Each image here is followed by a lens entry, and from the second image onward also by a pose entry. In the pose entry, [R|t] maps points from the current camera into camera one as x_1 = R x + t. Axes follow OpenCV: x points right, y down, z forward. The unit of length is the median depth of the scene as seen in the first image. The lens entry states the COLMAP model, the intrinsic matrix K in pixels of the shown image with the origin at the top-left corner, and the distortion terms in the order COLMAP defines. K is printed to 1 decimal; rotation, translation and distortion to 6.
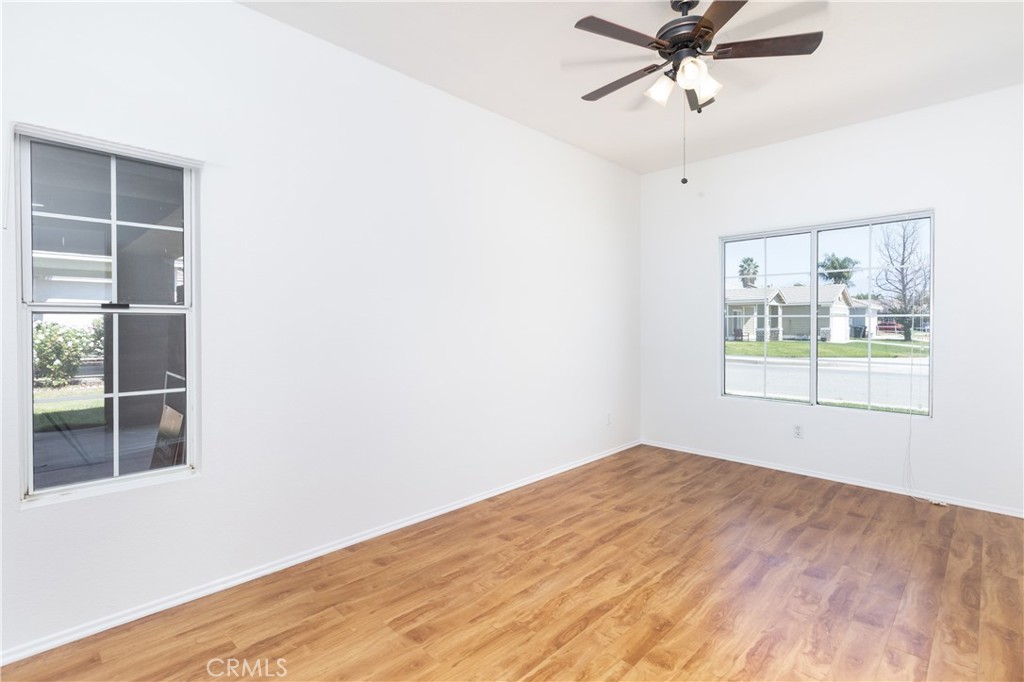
lens RADIAL K [[473.8, 0, 515.6], [0, 473.8, 334.3], [0, 0, 1]] dist [0.000864, 0.000376]
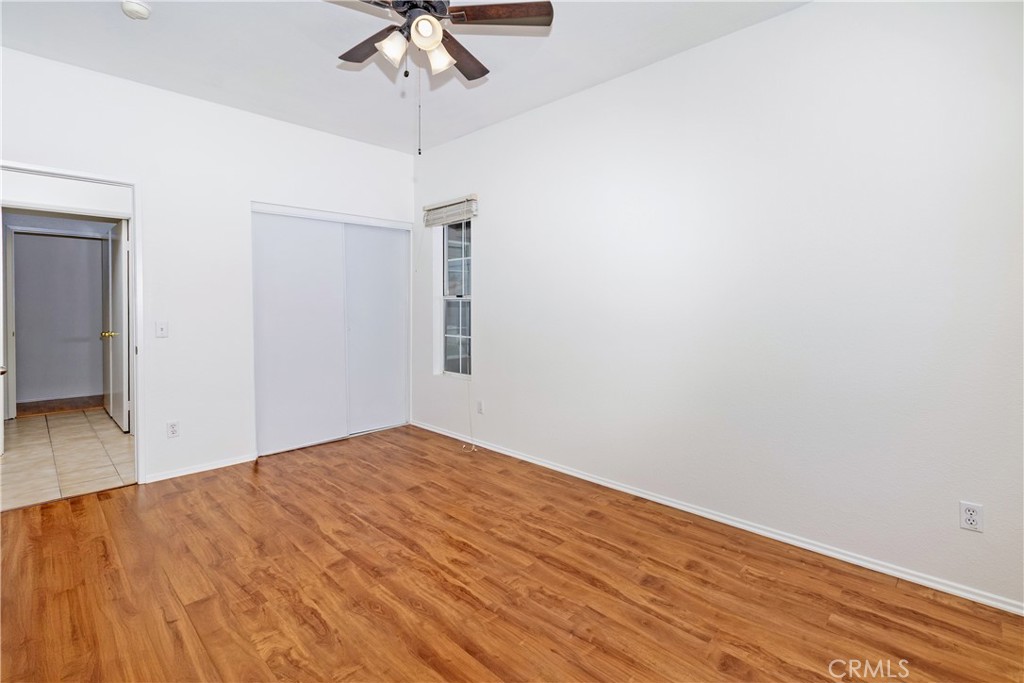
lens RADIAL K [[473.8, 0, 514.6], [0, 473.8, 340.1], [0, 0, 1]] dist [0.000864, 0.000376]
pose [[0.012402, 0.076200, -0.997015, 1.099290], [-0.022450, 0.996862, 0.075909, -0.007079], [0.999671, 0.021442, 0.014074, 1.039056]]
